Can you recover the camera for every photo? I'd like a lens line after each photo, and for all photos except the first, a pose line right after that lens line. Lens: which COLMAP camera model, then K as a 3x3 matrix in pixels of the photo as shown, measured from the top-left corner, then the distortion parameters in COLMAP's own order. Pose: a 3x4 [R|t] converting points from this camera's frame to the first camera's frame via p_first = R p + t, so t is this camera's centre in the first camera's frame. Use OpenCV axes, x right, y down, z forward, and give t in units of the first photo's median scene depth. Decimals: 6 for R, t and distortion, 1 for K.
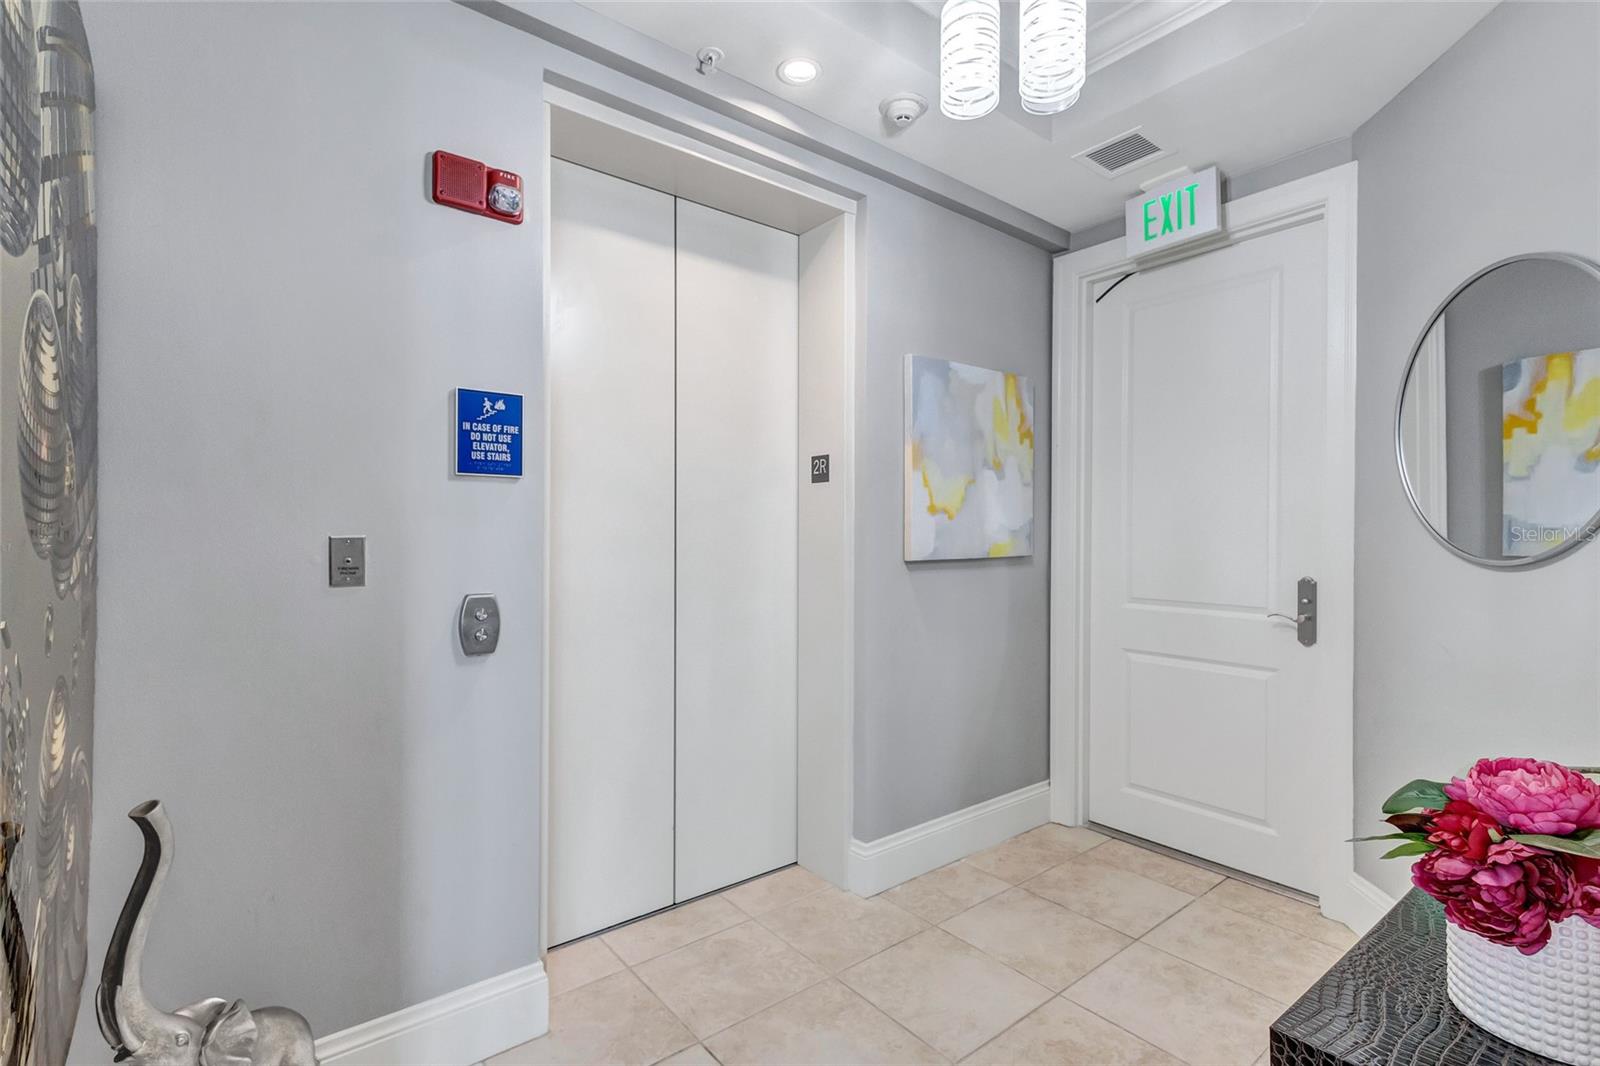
lens RADIAL K [[732.8, 0, 800.0], [0, 732.8, 533.0], [0, 0, 1]] dist [0.004427, -0.000059]
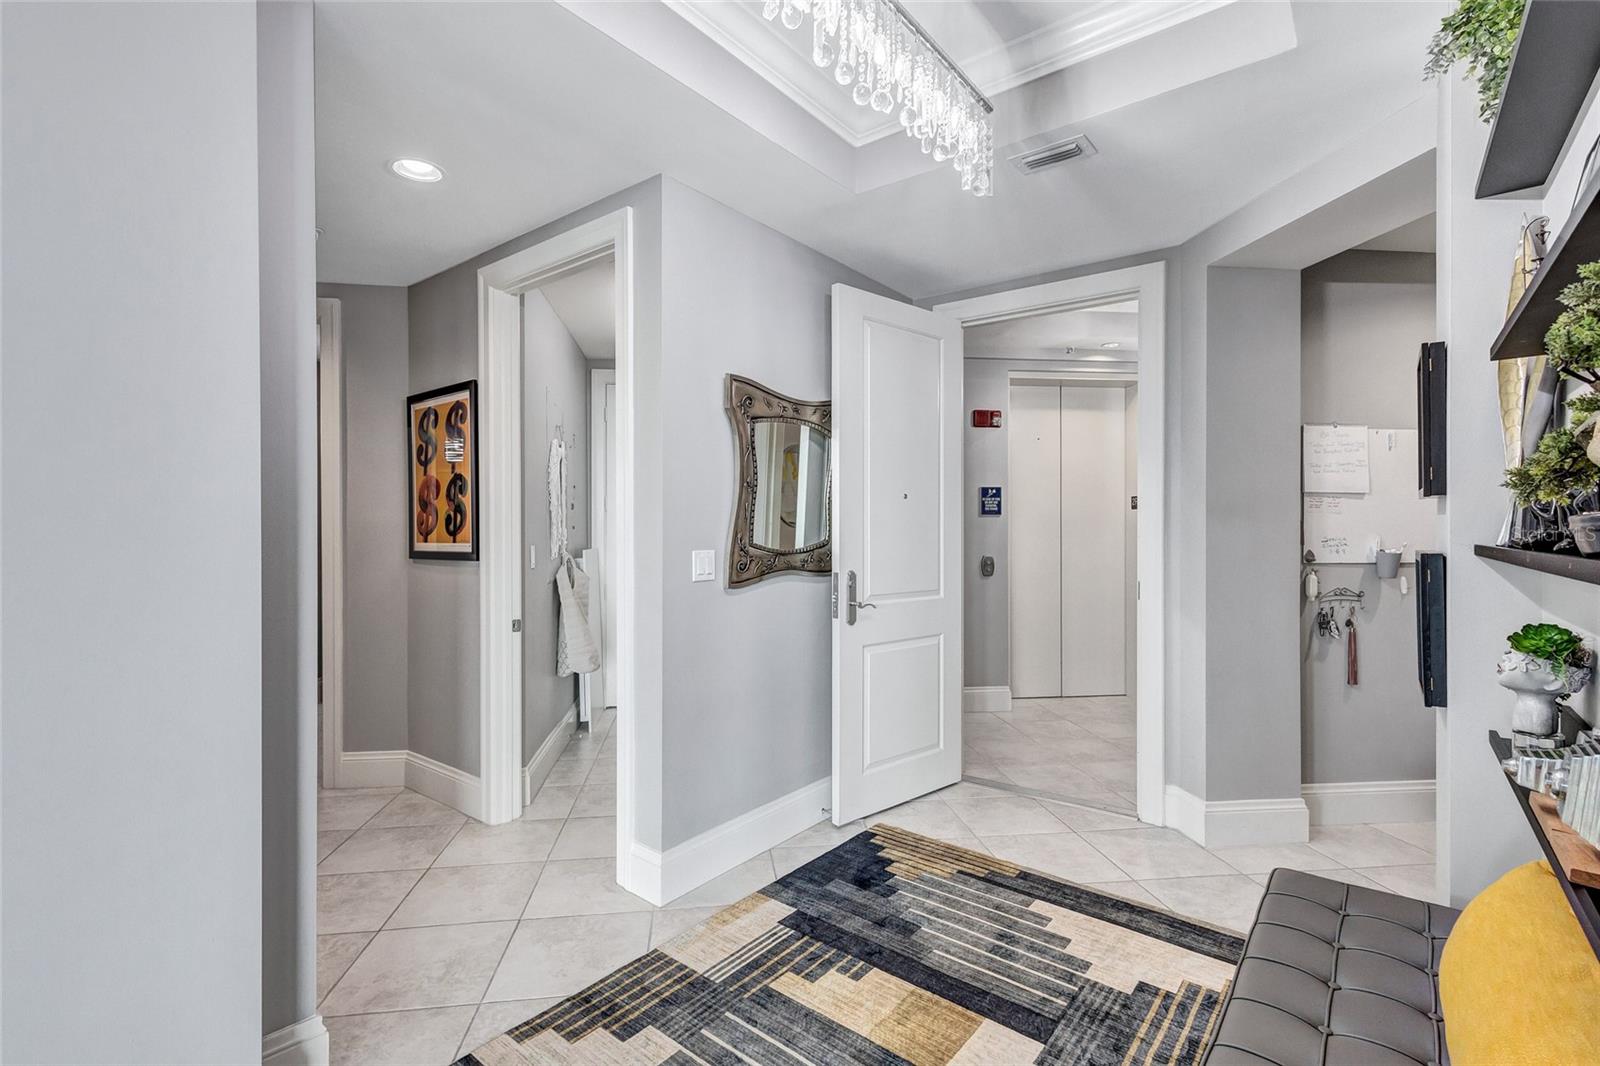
lens RADIAL K [[732.8, 0, 800.0], [0, 732.8, 533.0], [0, 0, 1]] dist [0.004427, -0.000059]
pose [[0.854362, -0.003692, -0.519664, 0.442792], [0.001315, 0.999987, -0.004943, 0.004441], [0.519676, 0.003540, 0.854356, -1.883372]]
